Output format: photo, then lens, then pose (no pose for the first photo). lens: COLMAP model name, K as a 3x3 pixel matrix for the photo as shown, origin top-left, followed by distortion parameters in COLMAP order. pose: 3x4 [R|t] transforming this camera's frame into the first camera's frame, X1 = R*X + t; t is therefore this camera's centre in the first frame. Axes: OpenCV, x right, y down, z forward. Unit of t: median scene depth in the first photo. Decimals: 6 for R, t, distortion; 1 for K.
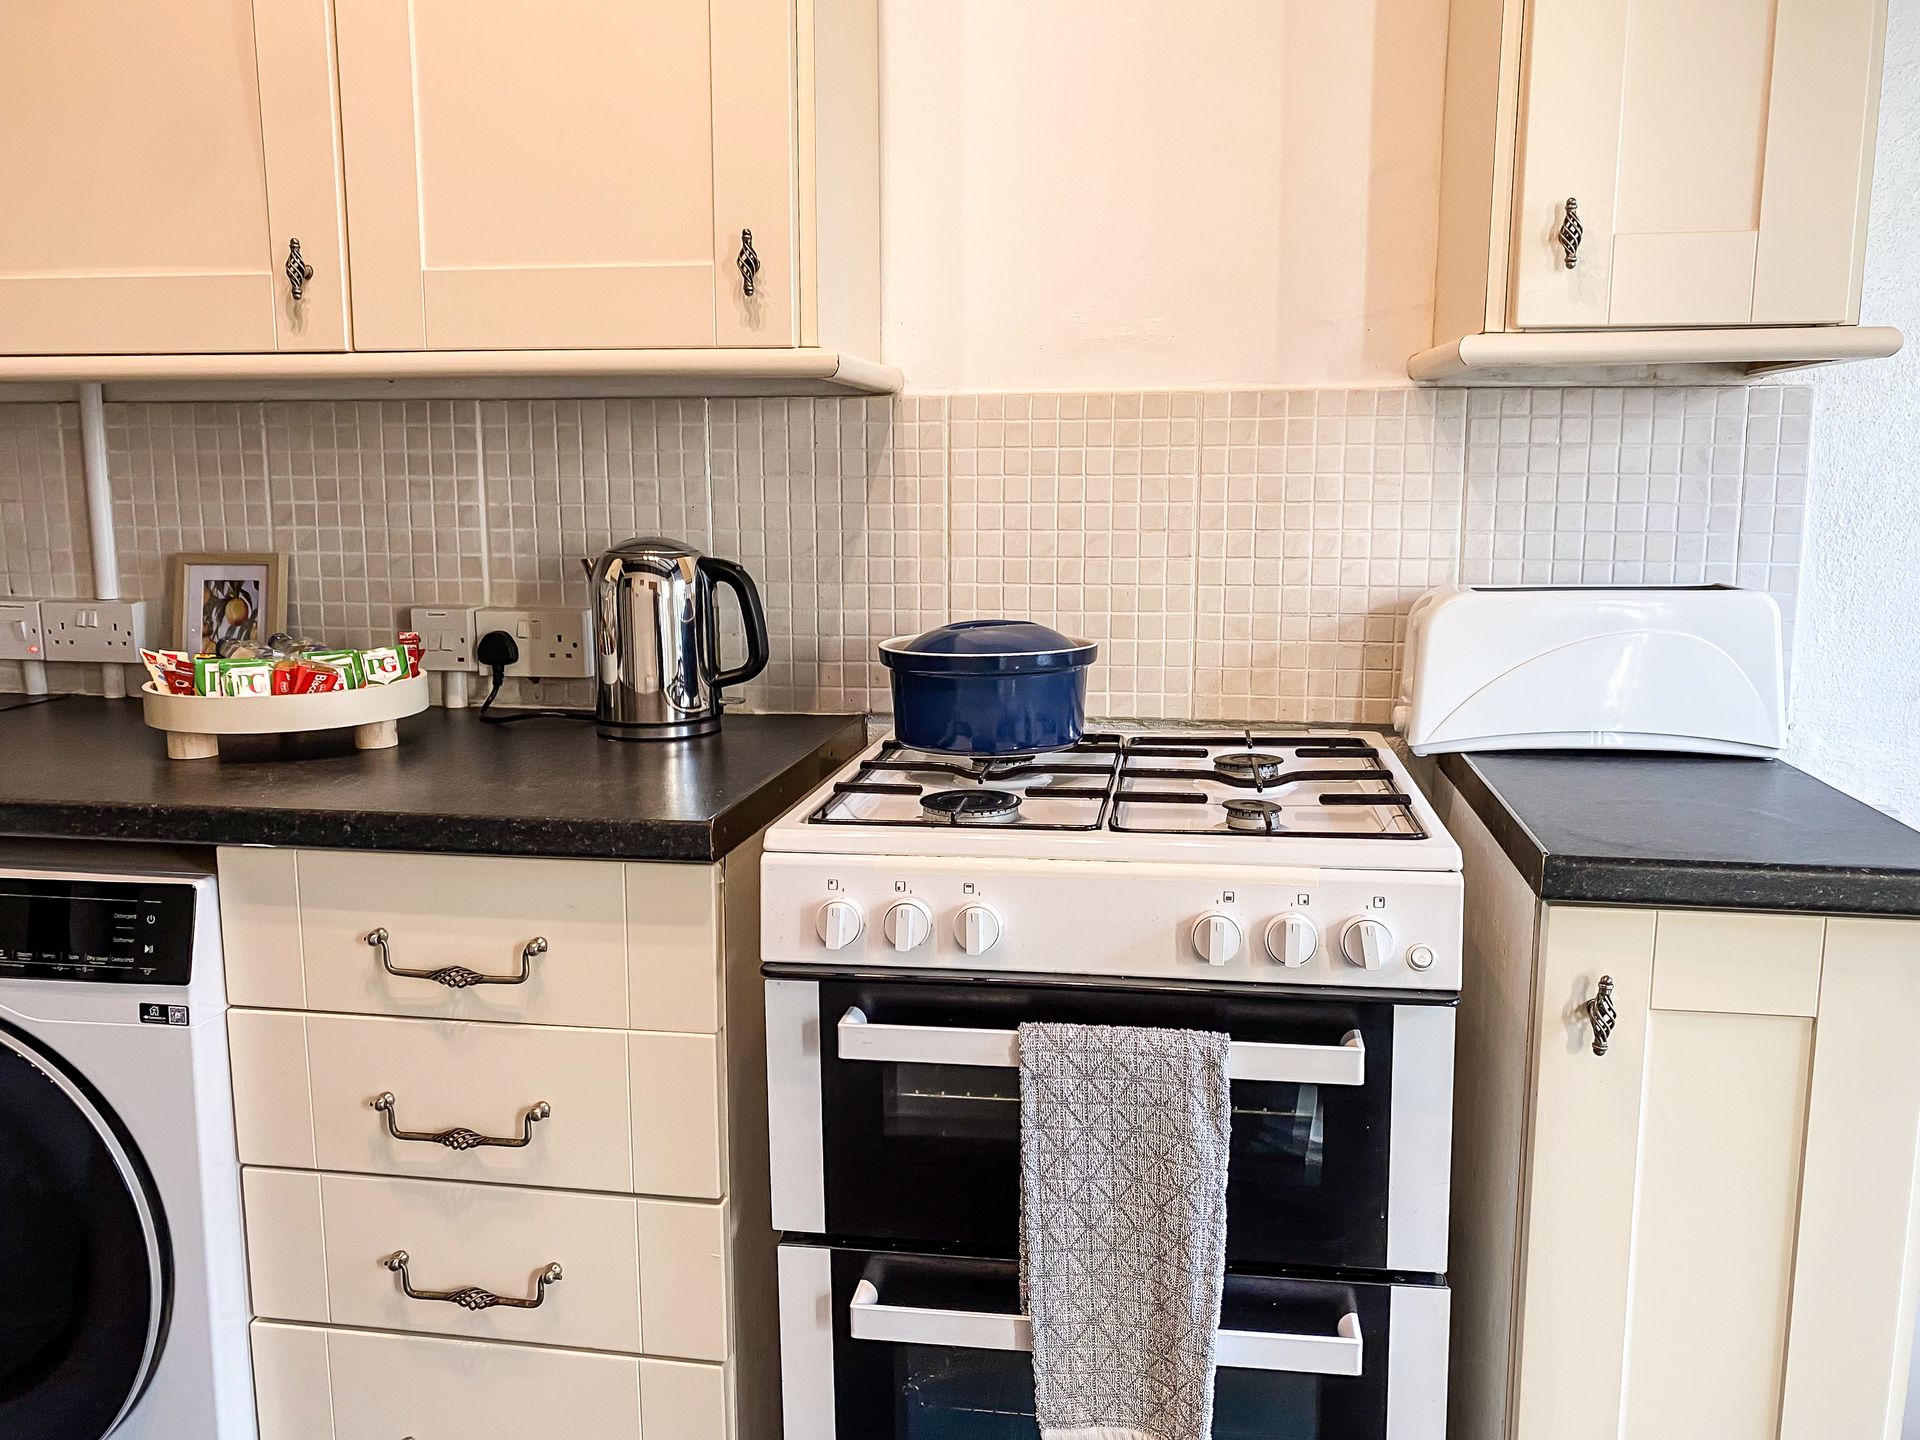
lens RADIAL K [[1492.8, 0, 960.0], [0, 1492.8, 720.0], [0, 0, 1]] dist [0.001672, -0.004127]
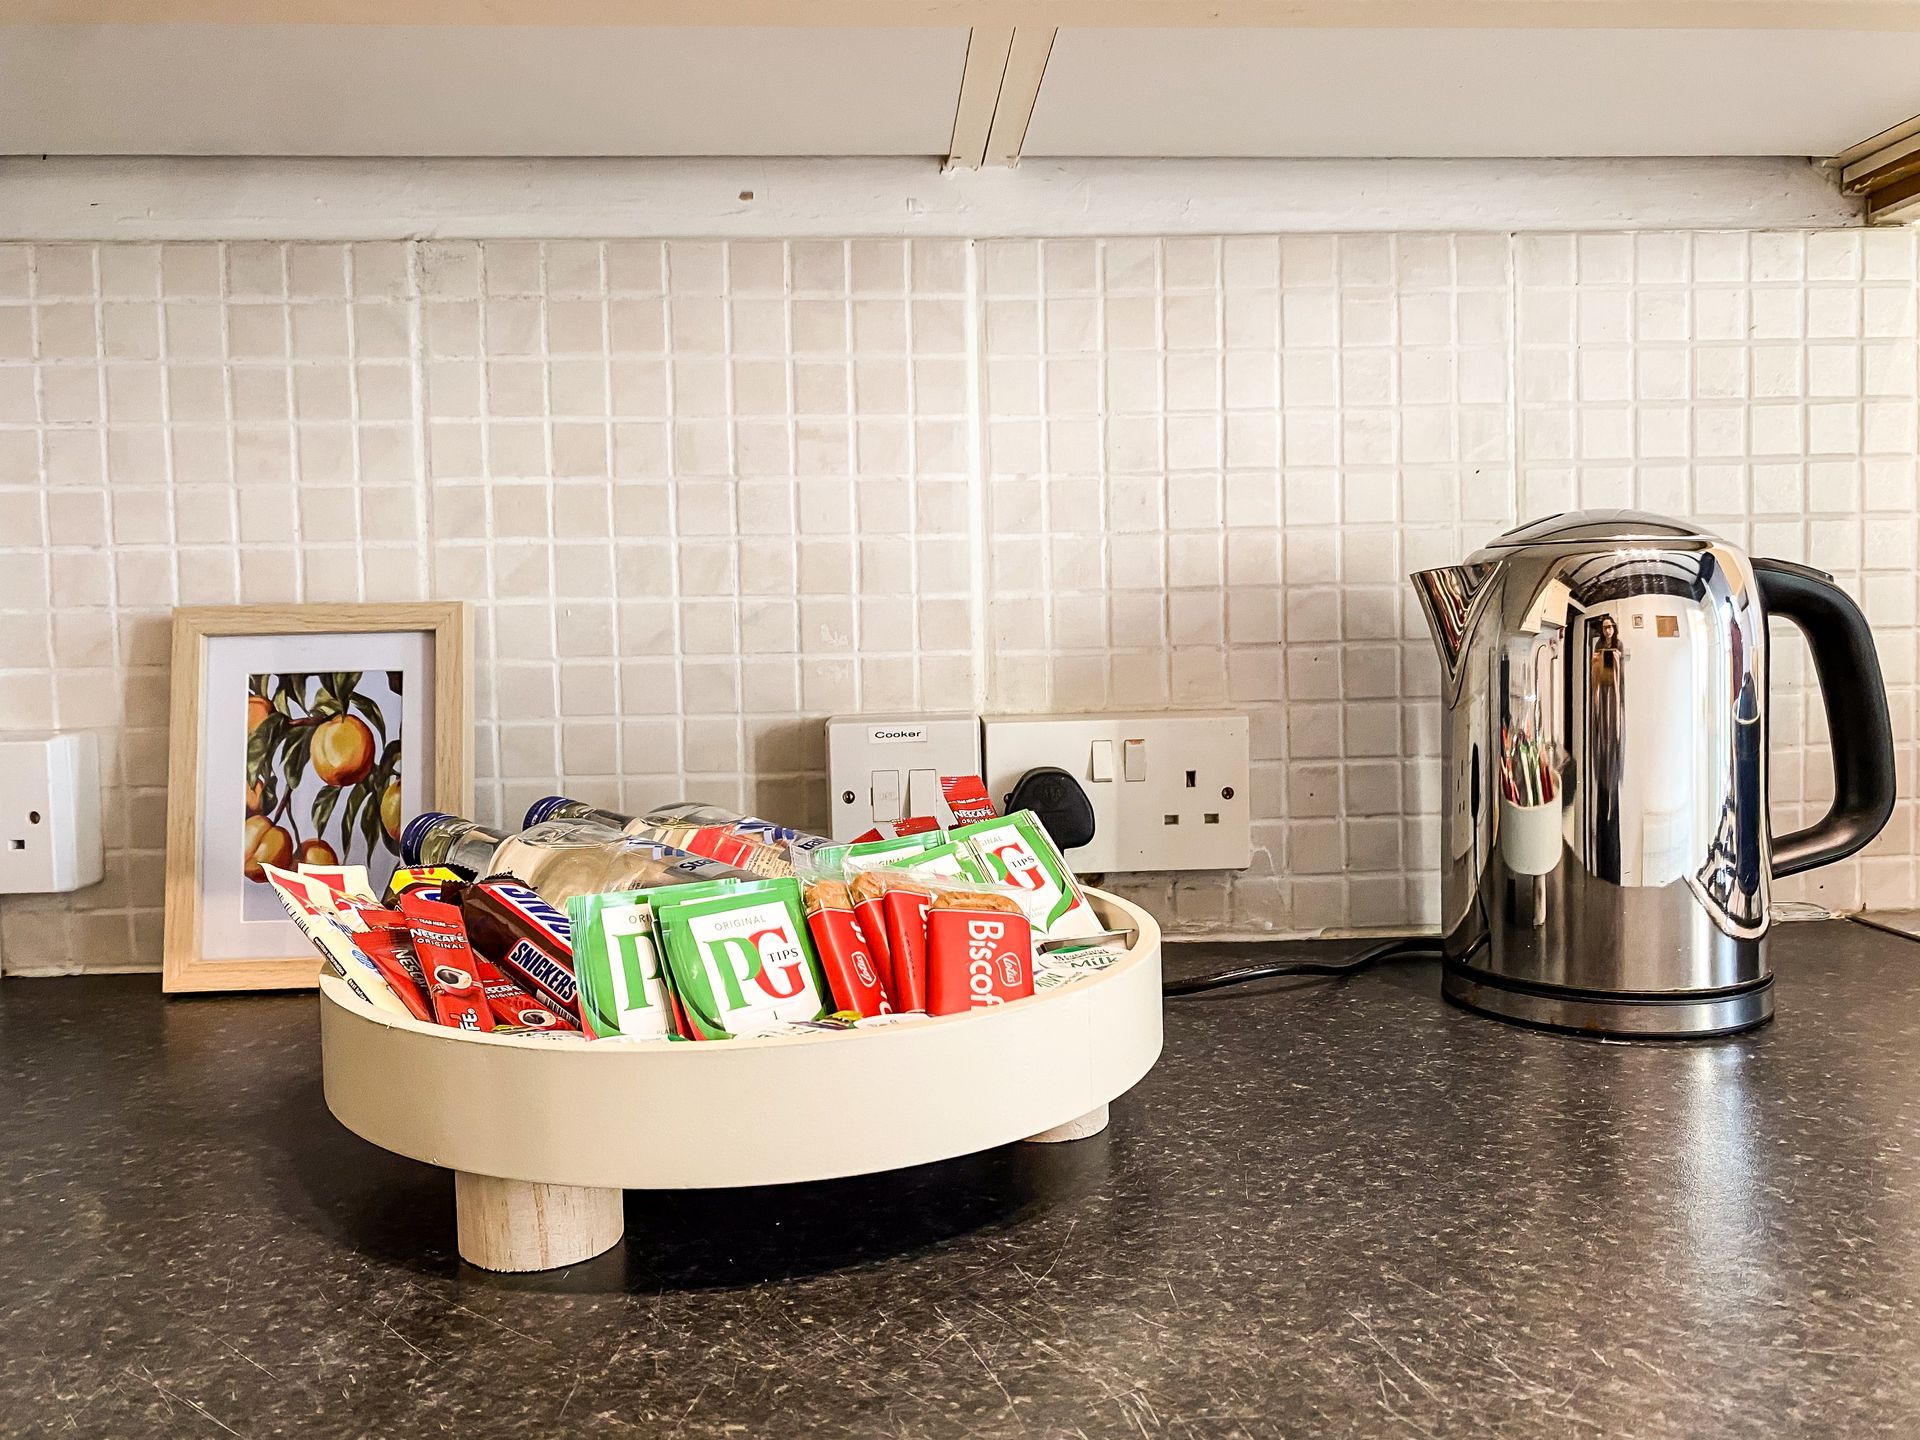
lens RADIAL K [[1441.5, 0, 960.0], [0, 1441.5, 720.0], [0, 0, 1]] dist [0.040317, -0.072807]
pose [[0.975424, -0.034278, 0.217653, -0.415199], [0.054618, 0.994611, -0.088129, -0.037966], [-0.213459, 0.097851, 0.972039, 0.597789]]
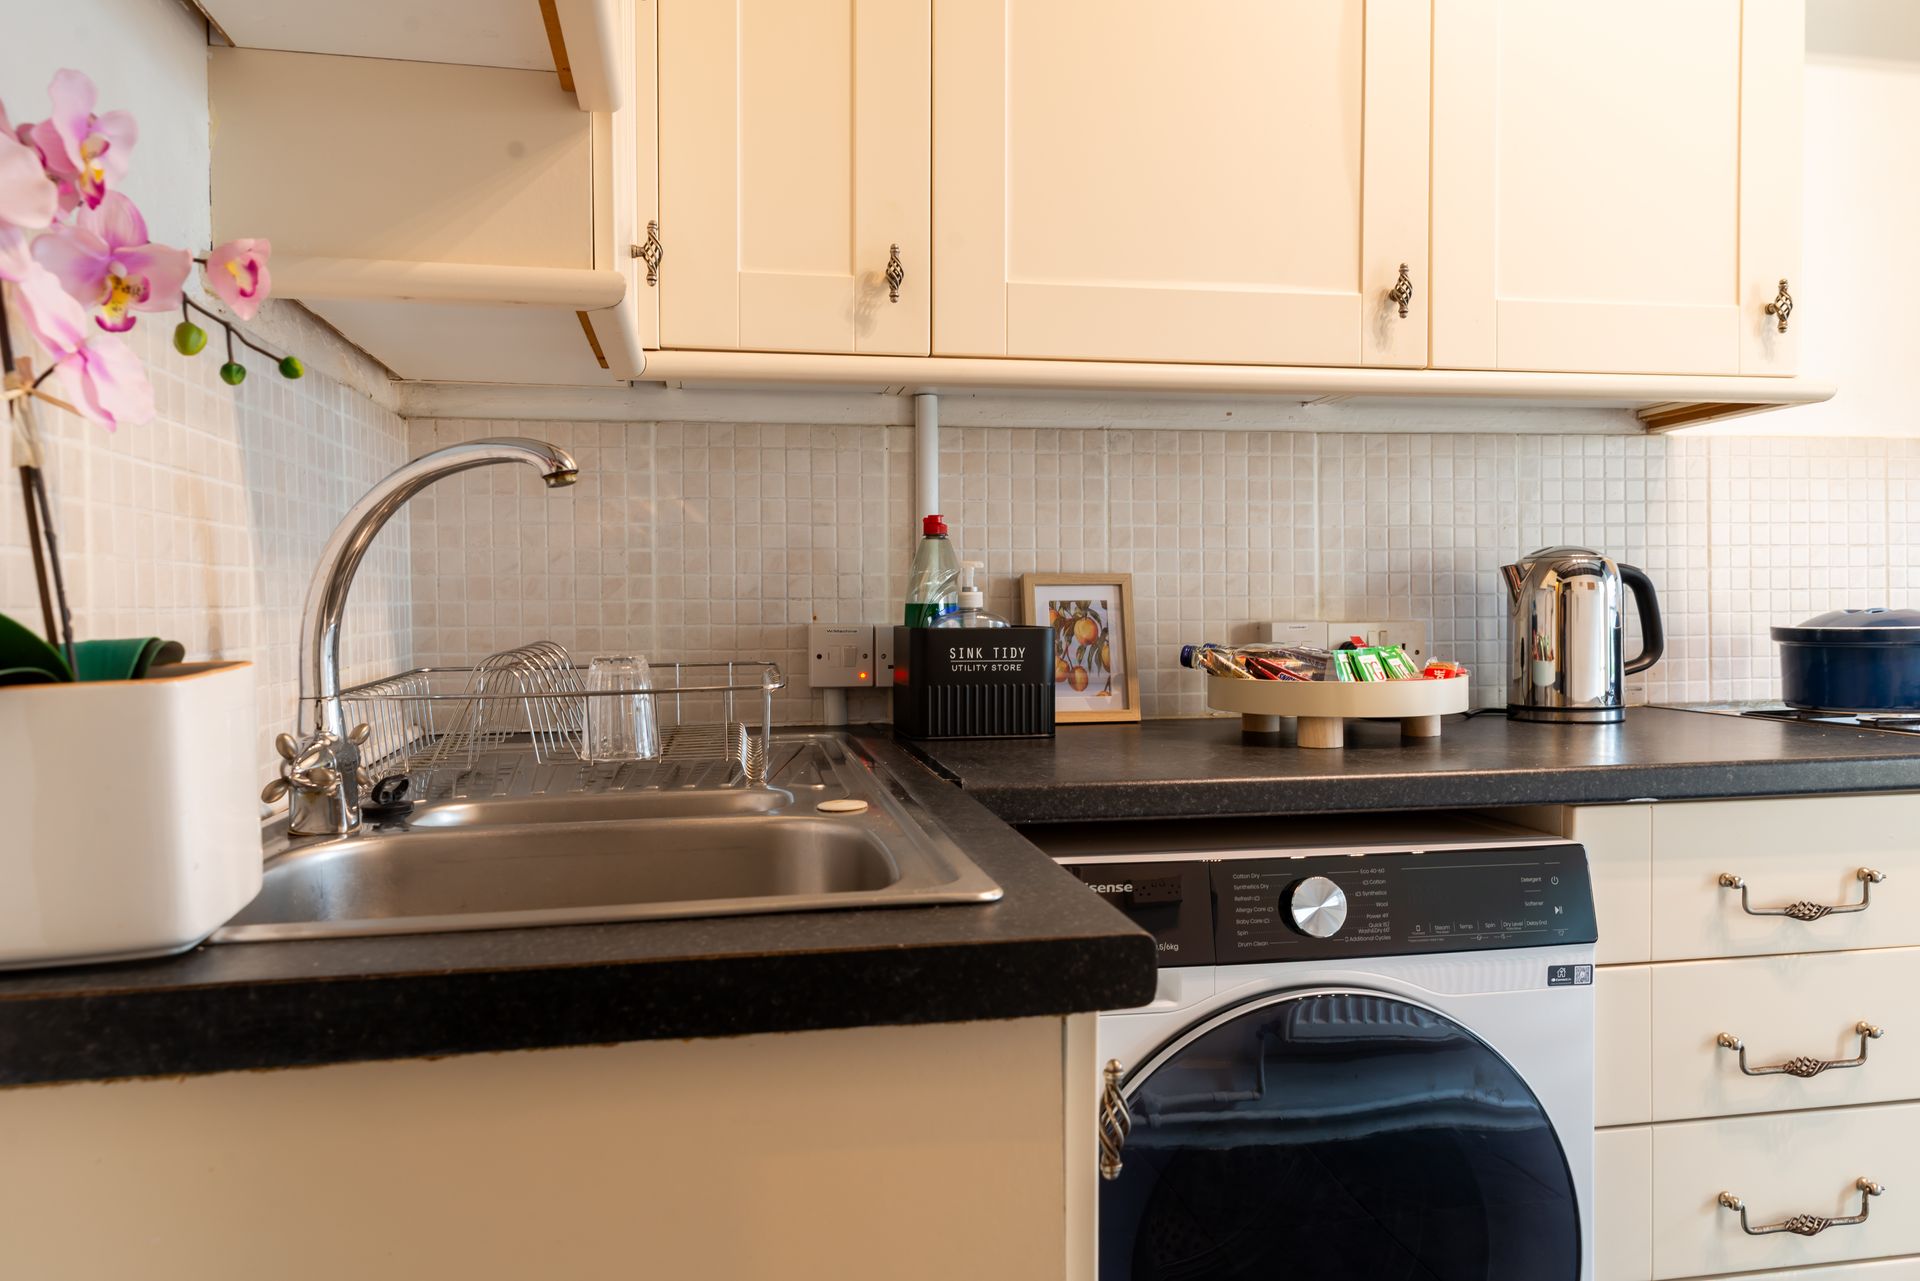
lens RADIAL K [[1352.0, 0, 960.0], [0, 1352.0, 640.5], [0, 0, 1]] dist [0.002957, -0.005435]
pose [[0.943942, -0.017343, 0.329654, -0.882968], [0.063468, 0.989523, -0.129678, 0.047530], [-0.323951, 0.143331, 0.935153, 0.178235]]
